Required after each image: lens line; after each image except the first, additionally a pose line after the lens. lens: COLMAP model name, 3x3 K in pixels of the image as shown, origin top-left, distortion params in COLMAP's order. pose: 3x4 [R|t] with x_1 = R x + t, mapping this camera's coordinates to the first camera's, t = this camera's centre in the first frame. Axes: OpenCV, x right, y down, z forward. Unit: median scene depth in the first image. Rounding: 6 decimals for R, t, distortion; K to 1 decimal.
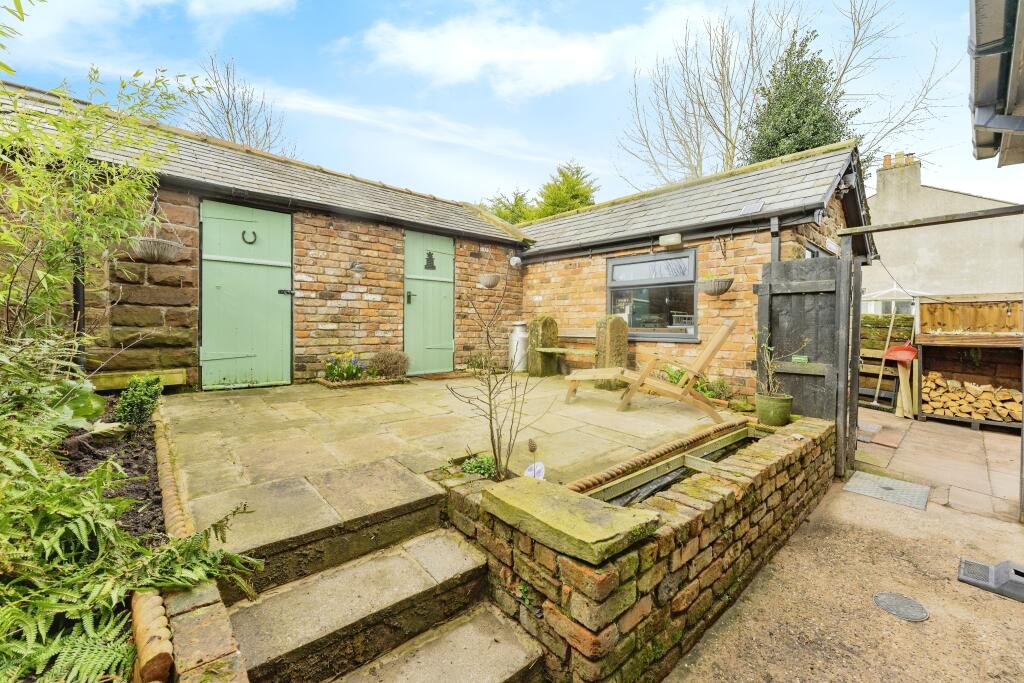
lens RADIAL K [[417.9, 0, 512.5], [0, 417.9, 334.2], [0, 0, 1]] dist [0.001816, 0.000265]
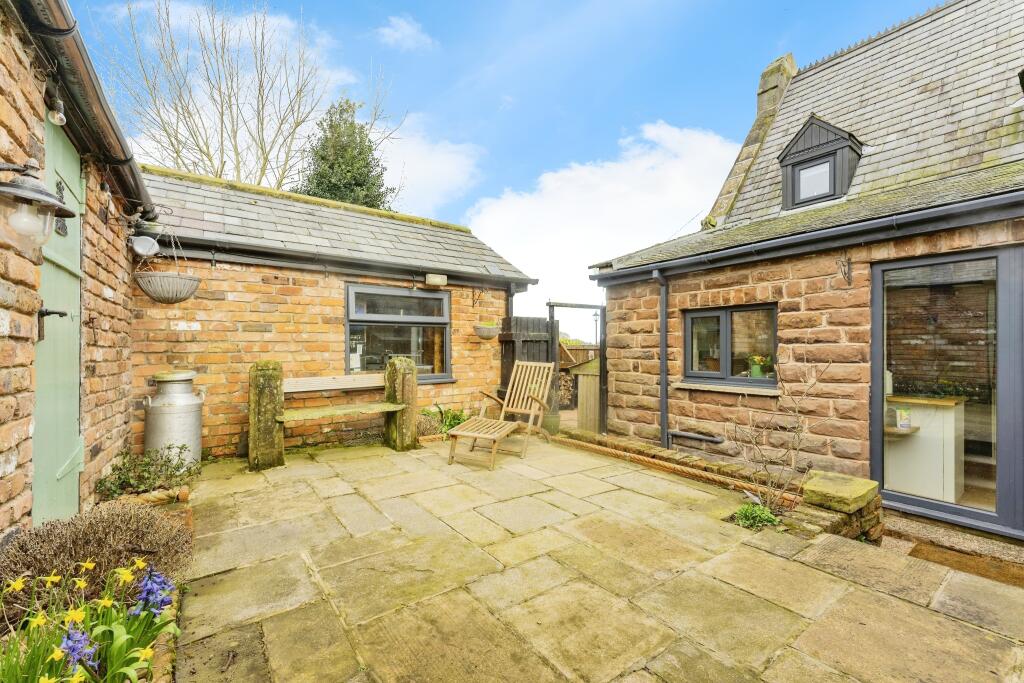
lens RADIAL K [[417.9, 0, 512.8], [0, 417.9, 345.4], [0, 0, 1]] dist [0.001816, 0.000265]
pose [[0.083631, -0.009143, 0.996455, -0.513685], [0.026483, 0.999625, 0.006949, -0.064809], [-0.996145, 0.025808, 0.083842, 0.651343]]
